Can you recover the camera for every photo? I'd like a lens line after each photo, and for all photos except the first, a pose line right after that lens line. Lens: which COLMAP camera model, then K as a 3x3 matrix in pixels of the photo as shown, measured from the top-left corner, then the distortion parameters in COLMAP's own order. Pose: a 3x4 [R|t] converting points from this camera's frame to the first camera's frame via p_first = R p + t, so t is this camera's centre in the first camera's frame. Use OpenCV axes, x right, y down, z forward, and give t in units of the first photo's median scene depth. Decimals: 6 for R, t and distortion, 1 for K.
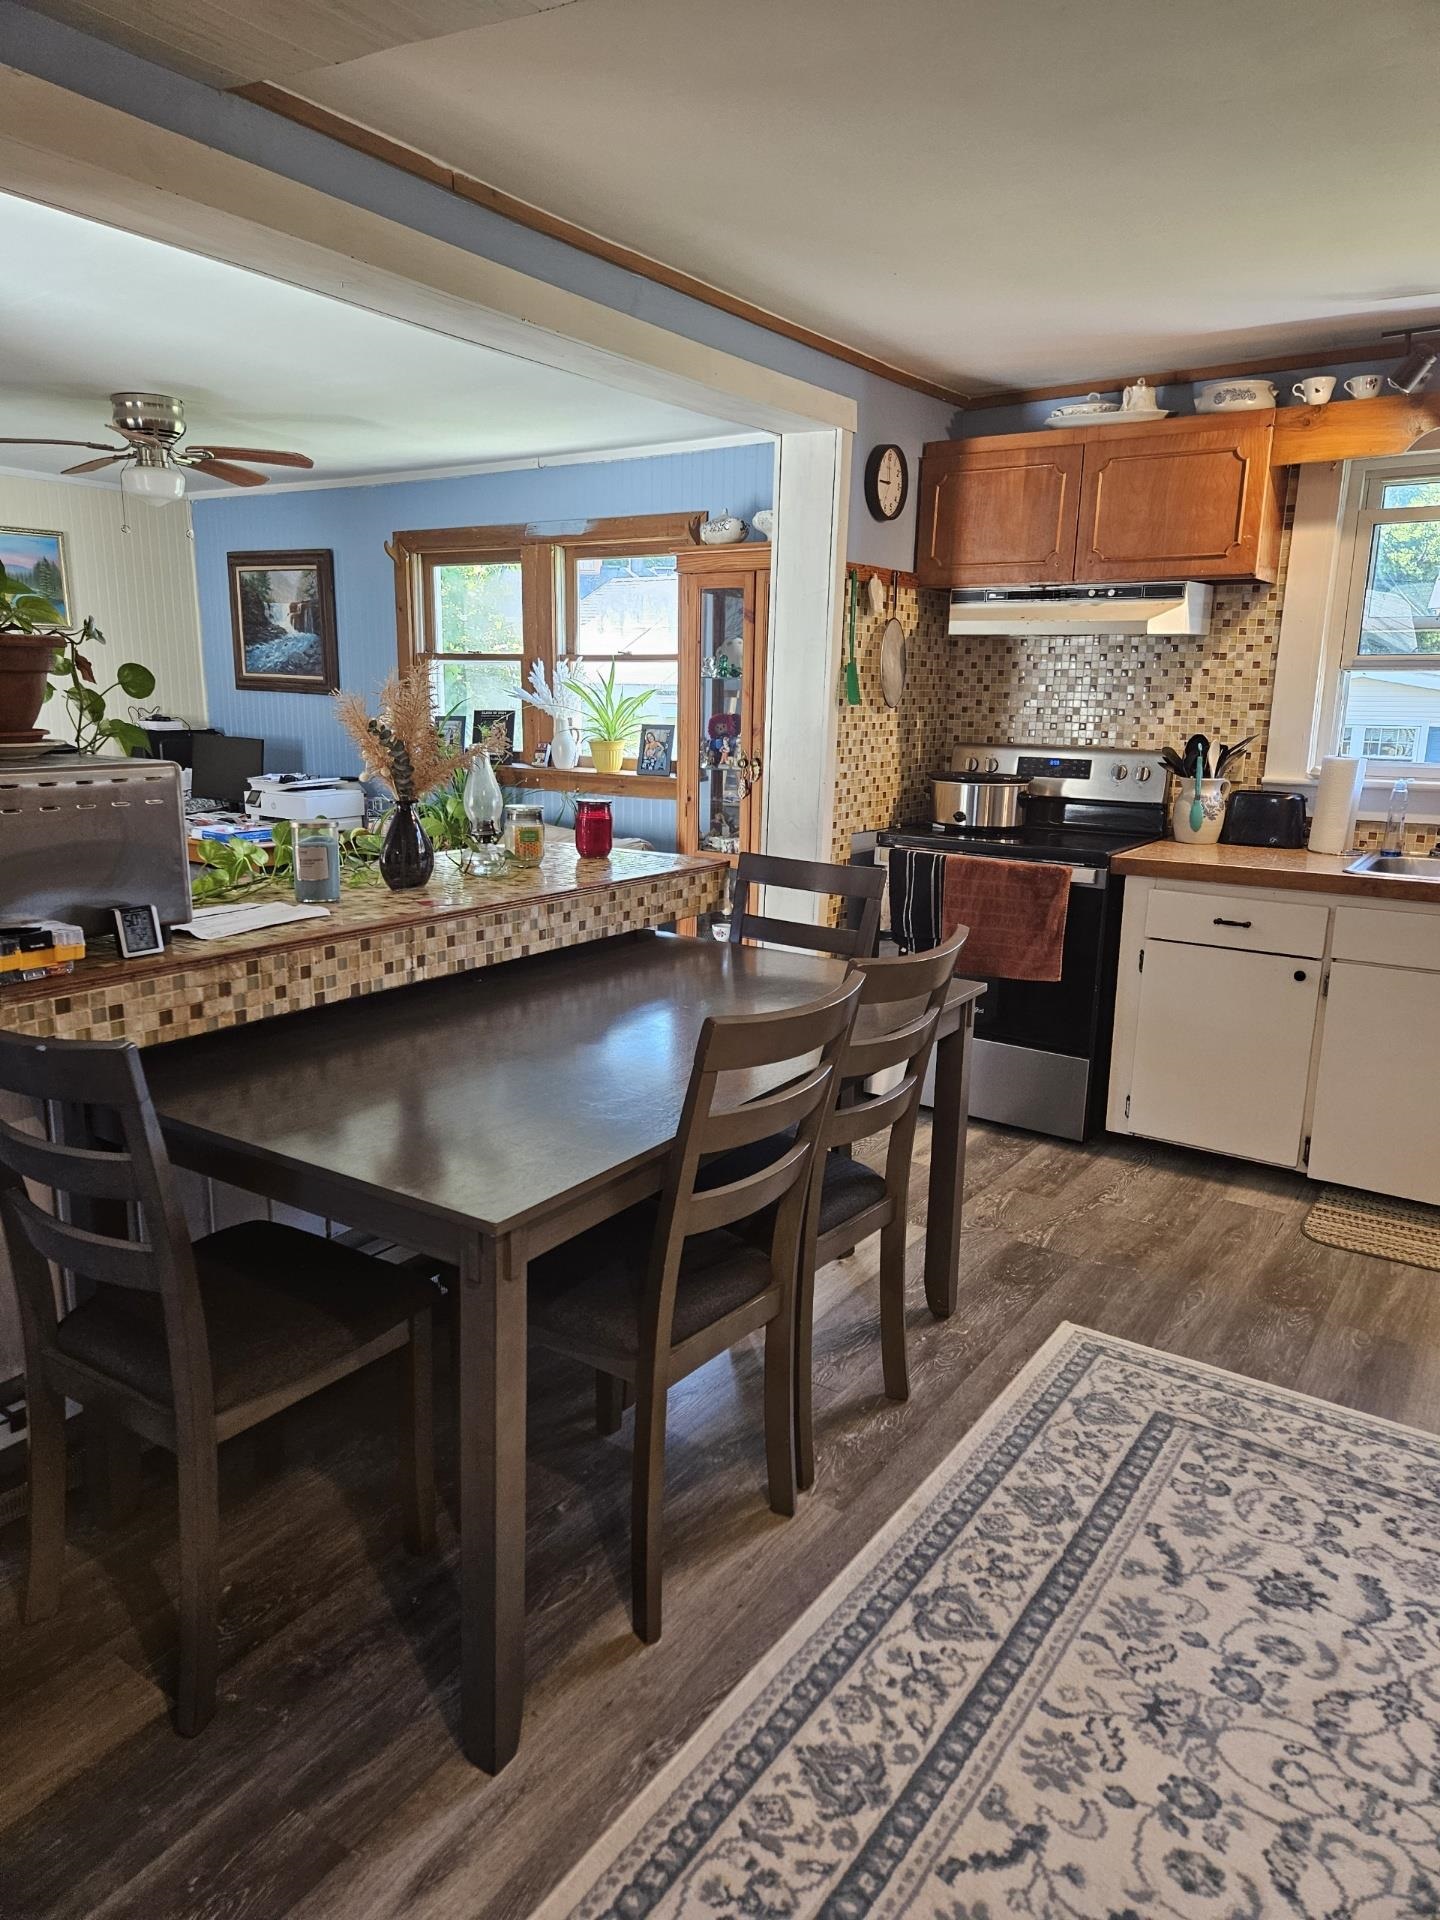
lens RADIAL K [[1297.1, 0, 717.4], [0, 1297.1, 953.2], [0, 0, 1]] dist [0.083779, -0.038453]
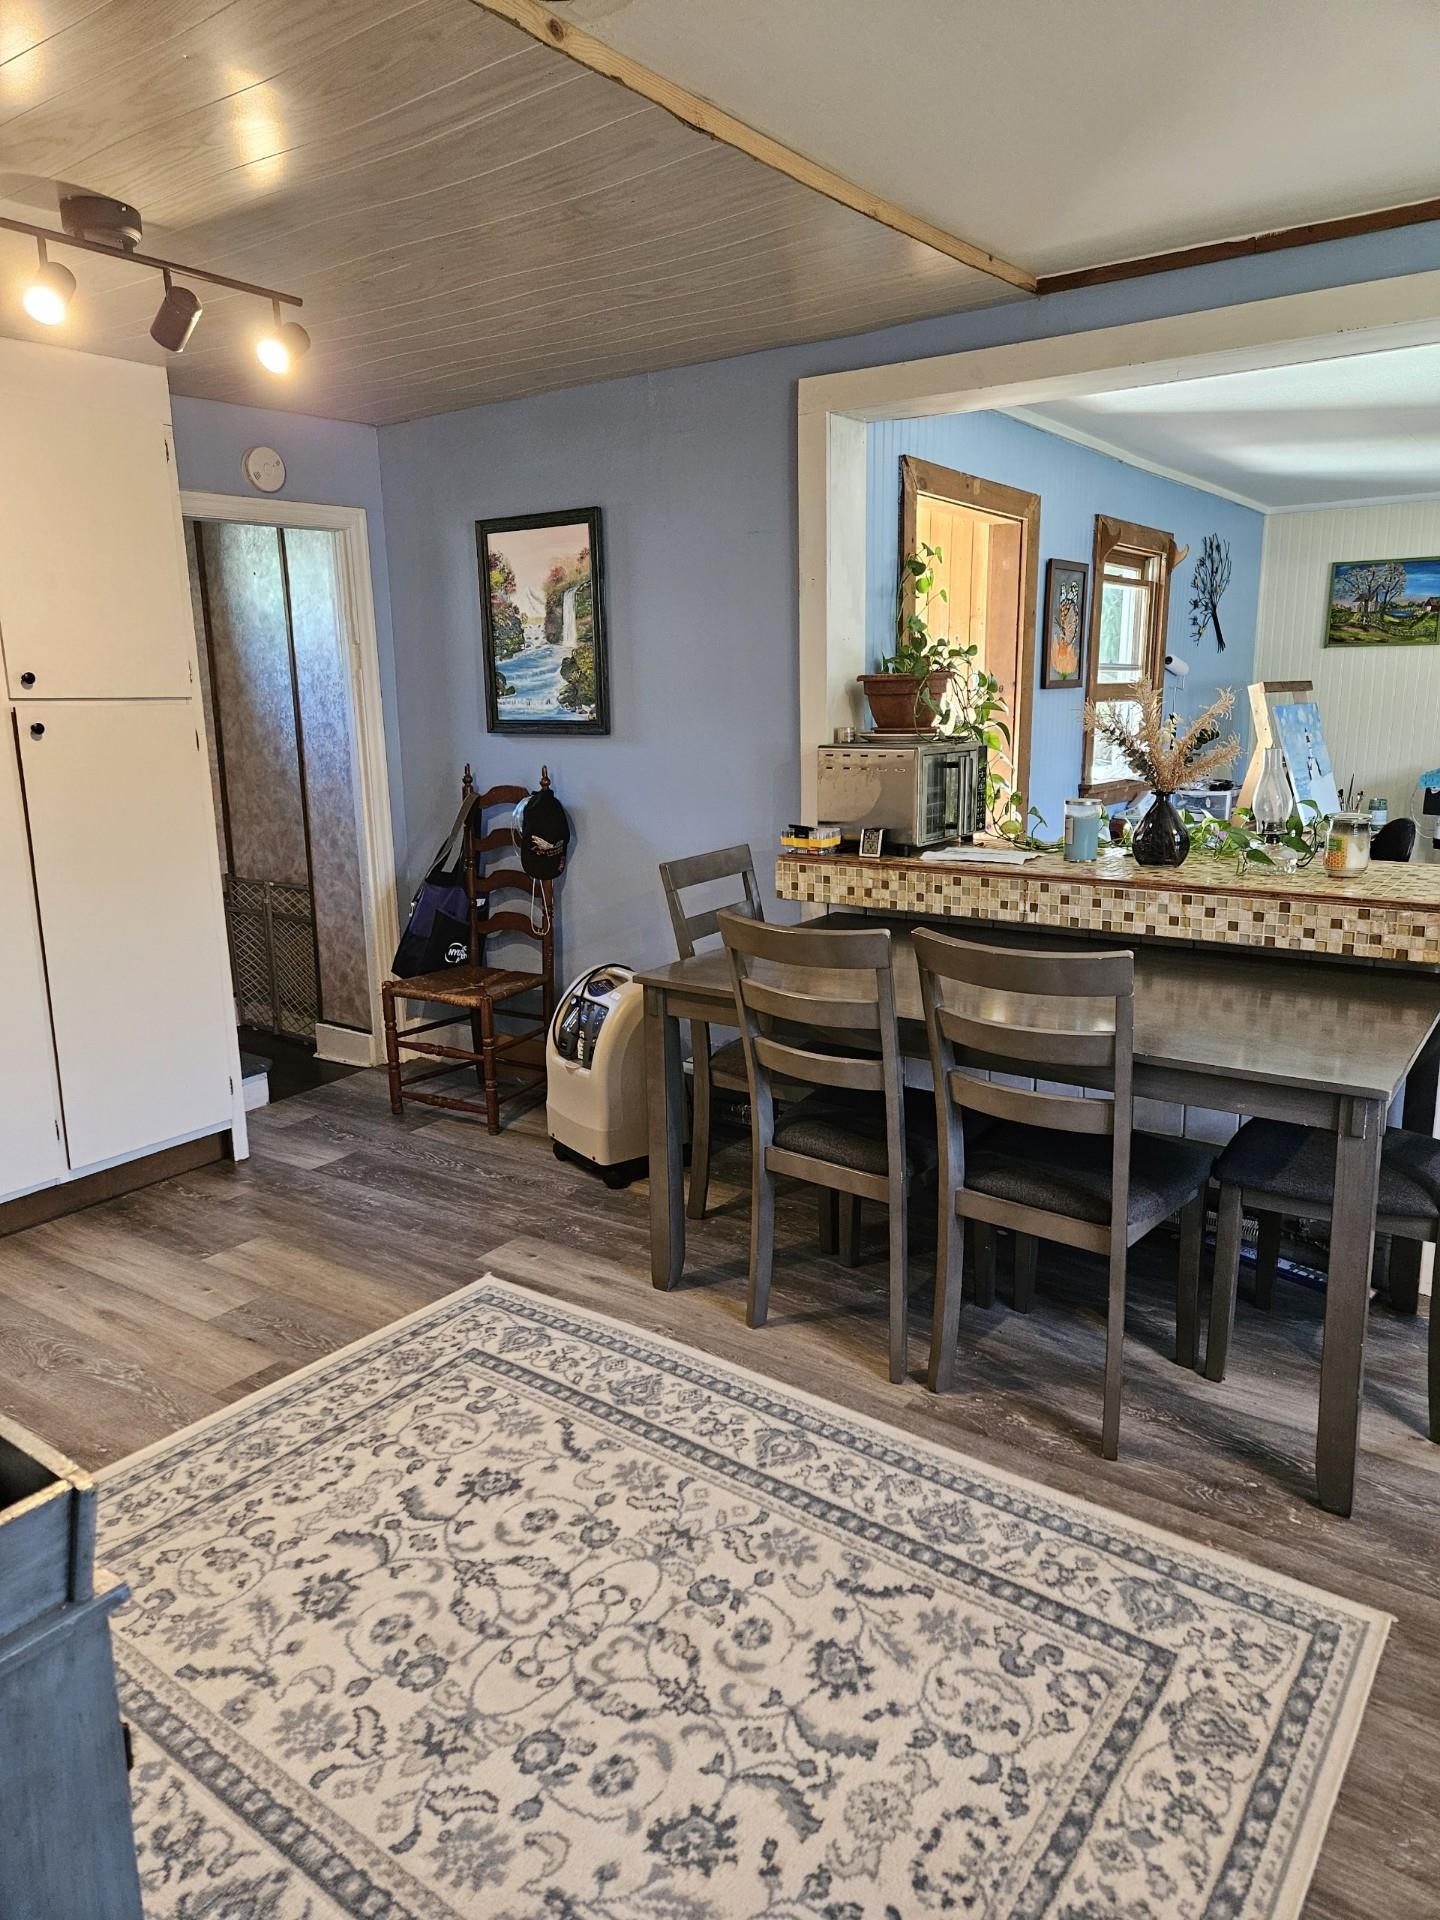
lens RADIAL K [[1297.1, 0, 733.9], [0, 1297.1, 959.1], [0, 0, 1]] dist [0.083779, -0.038453]
pose [[-0.050535, 0.167132, -0.984639, 0.798780], [-0.206638, 0.962815, 0.174033, -0.080936], [0.977112, 0.212259, -0.014120, 0.544549]]
